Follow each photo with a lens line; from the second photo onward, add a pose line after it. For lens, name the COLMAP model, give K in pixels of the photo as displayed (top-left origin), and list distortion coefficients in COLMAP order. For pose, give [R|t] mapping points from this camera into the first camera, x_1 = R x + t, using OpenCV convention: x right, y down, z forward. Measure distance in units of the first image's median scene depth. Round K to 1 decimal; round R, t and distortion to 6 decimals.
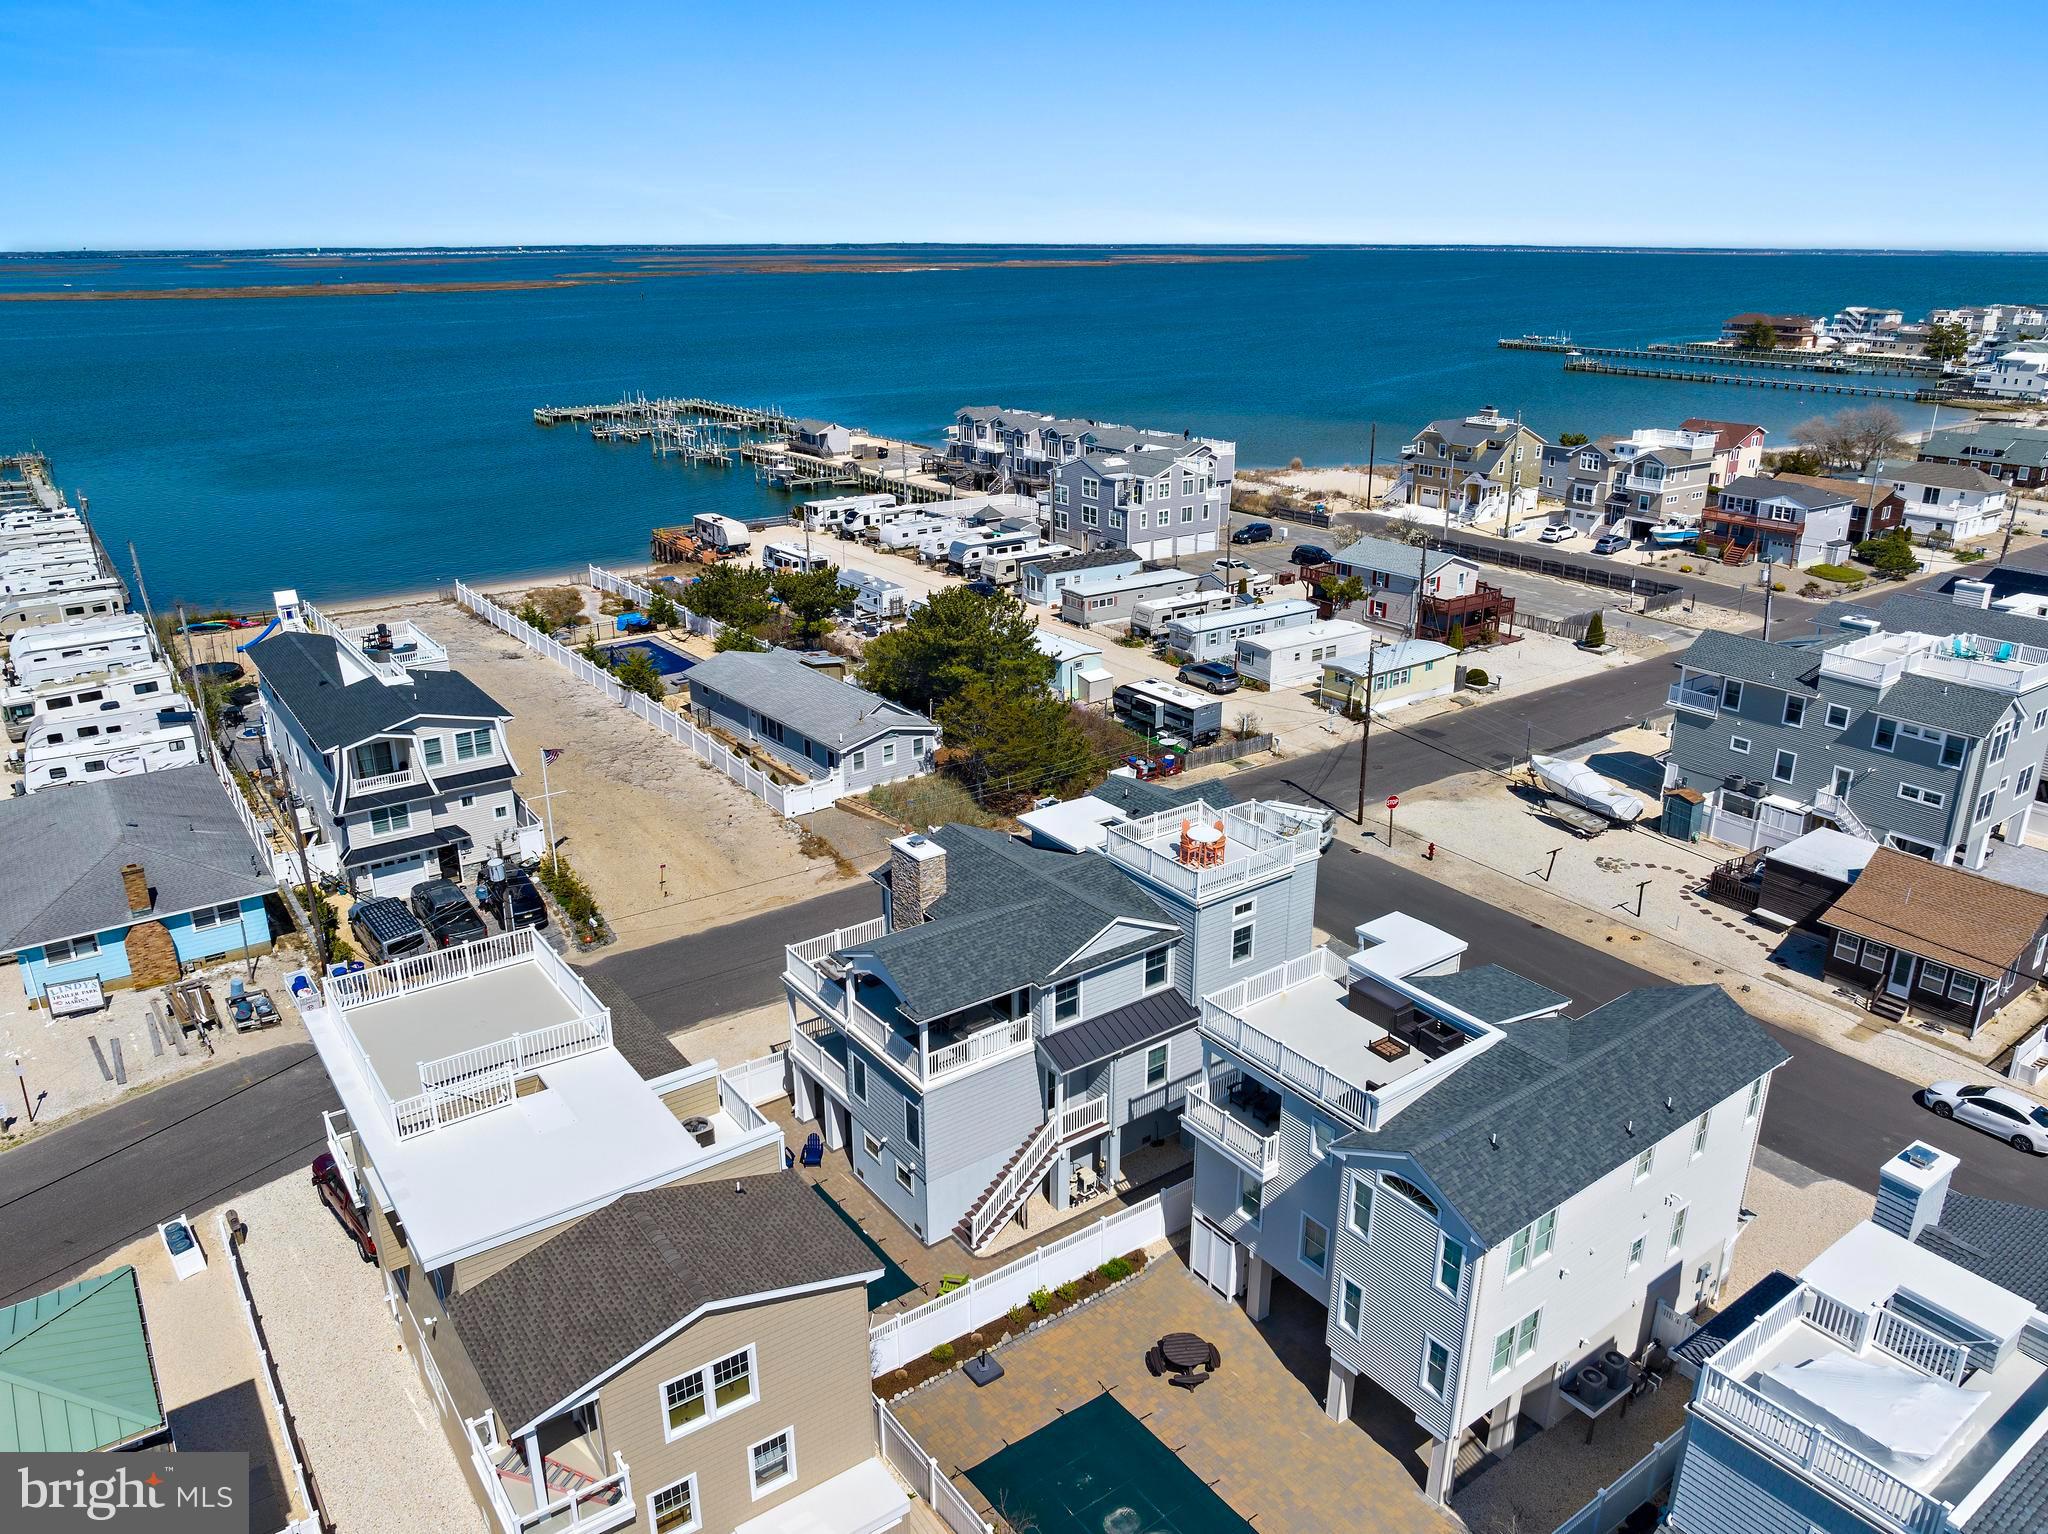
lens RADIAL K [[1439.3, 0, 1022.2], [0, 1439.3, 753.5], [0, 0, 1]] dist [-0.041018, 0.004798]
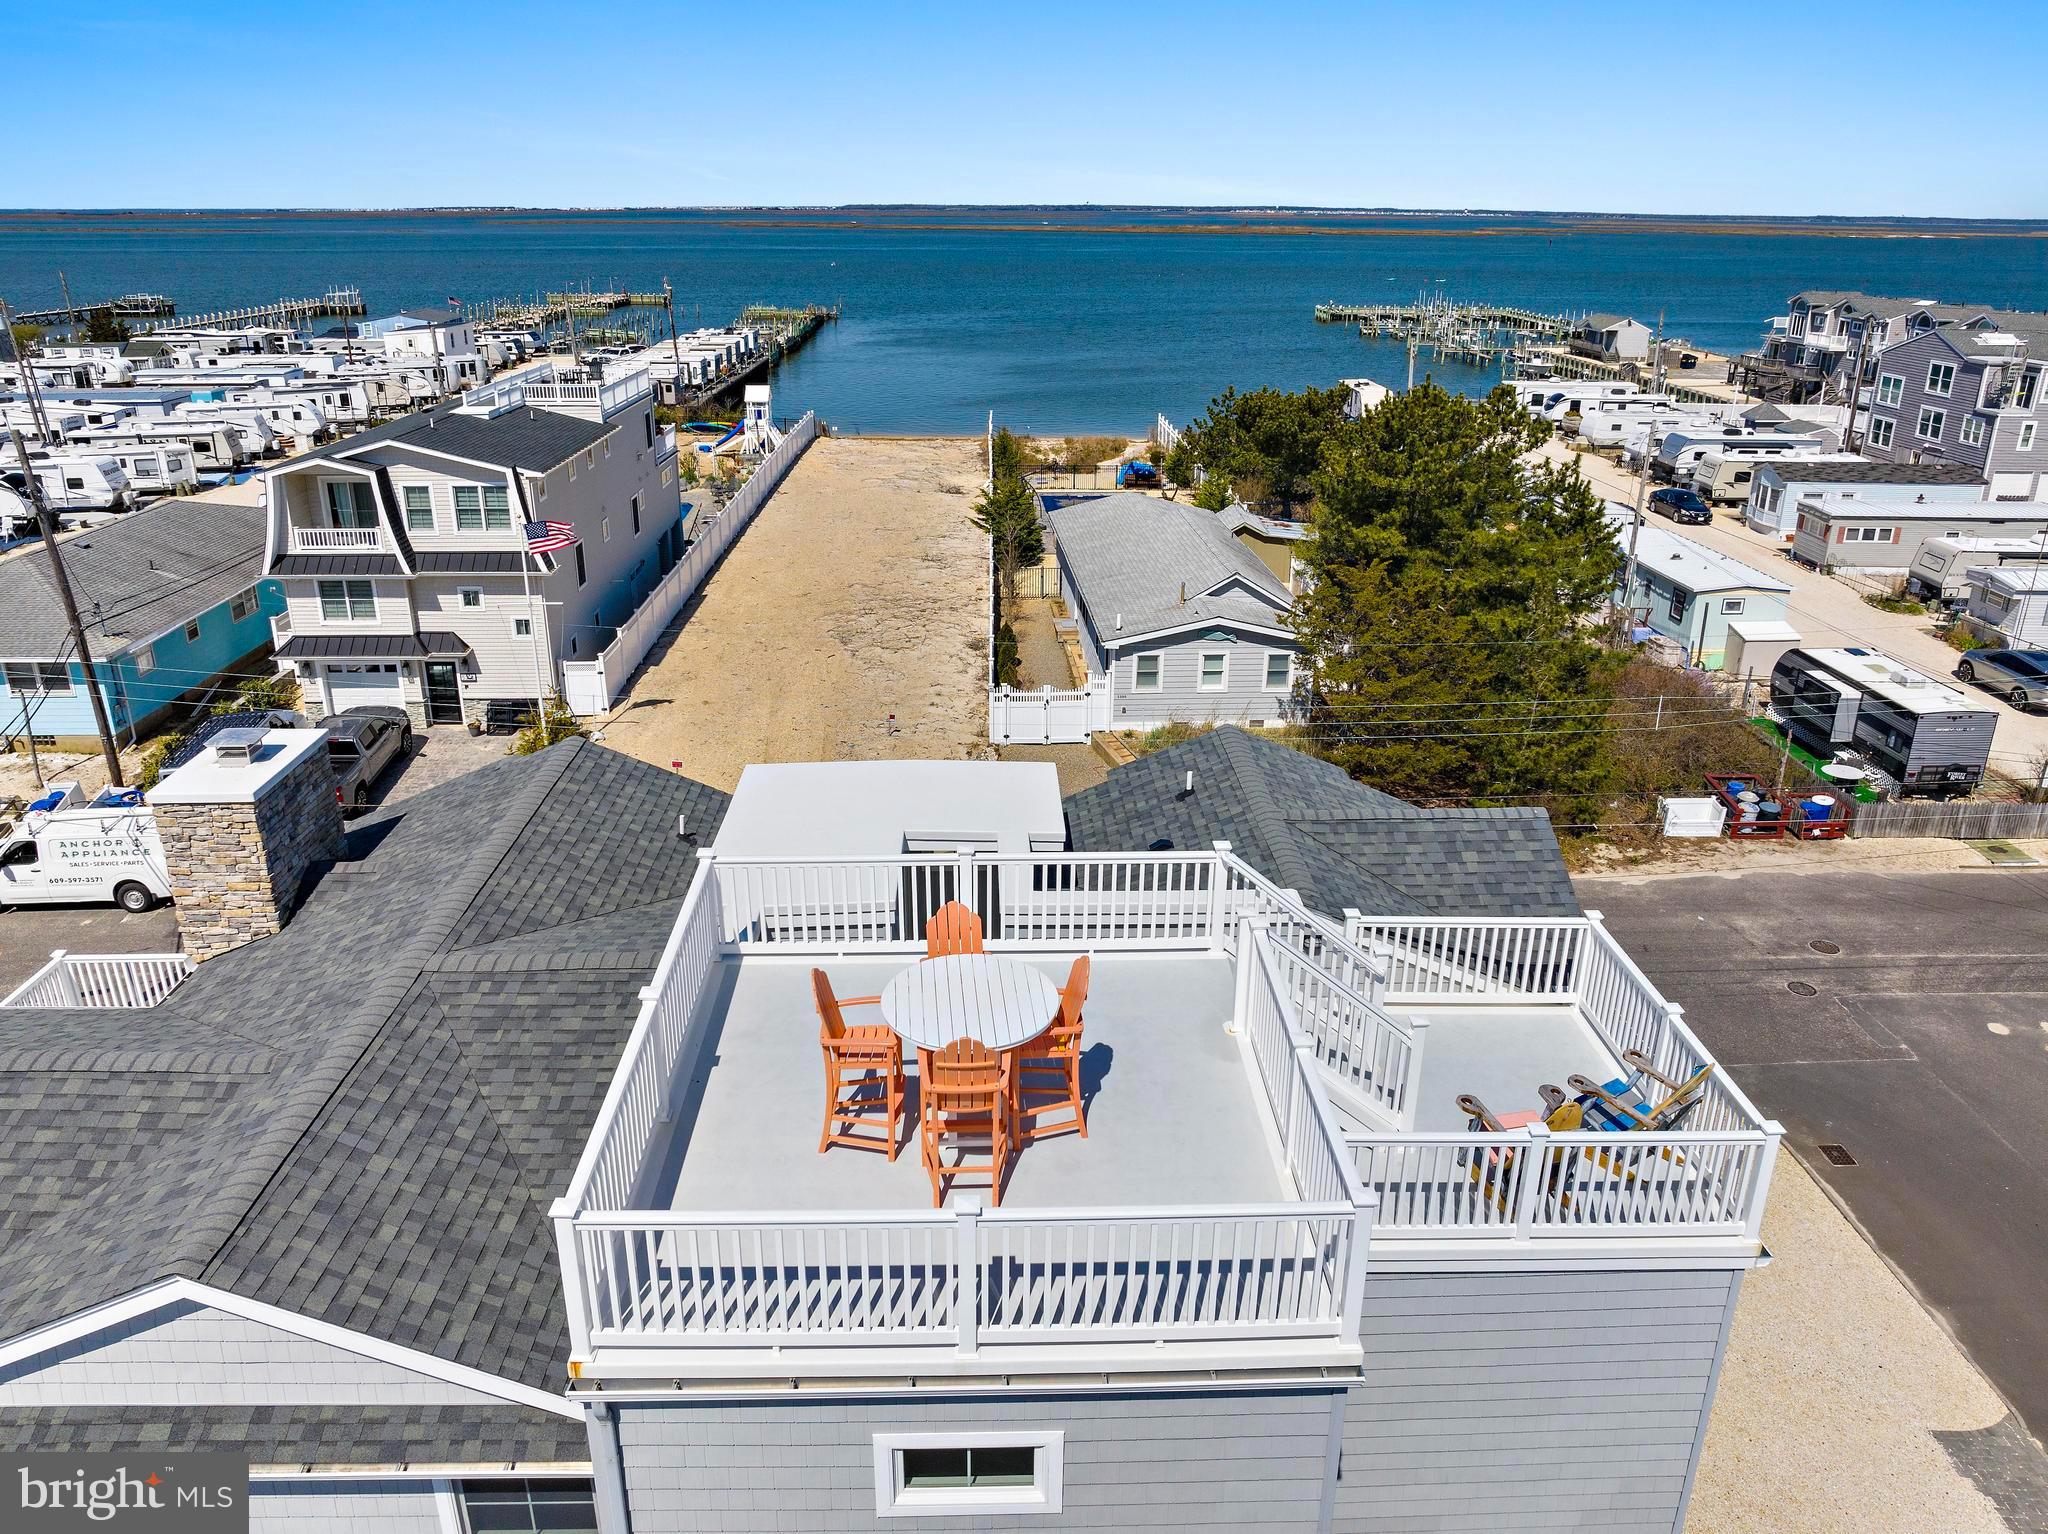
lens RADIAL K [[1439.3, 0, 1022.2], [0, 1439.3, 753.5], [0, 0, 1]] dist [-0.041018, 0.004798]
pose [[0.819672, 0.206203, -0.534432, 0.120934], [-0.196157, 0.977596, 0.076341, 0.003091], [0.538201, 0.042258, 0.841757, 0.434858]]
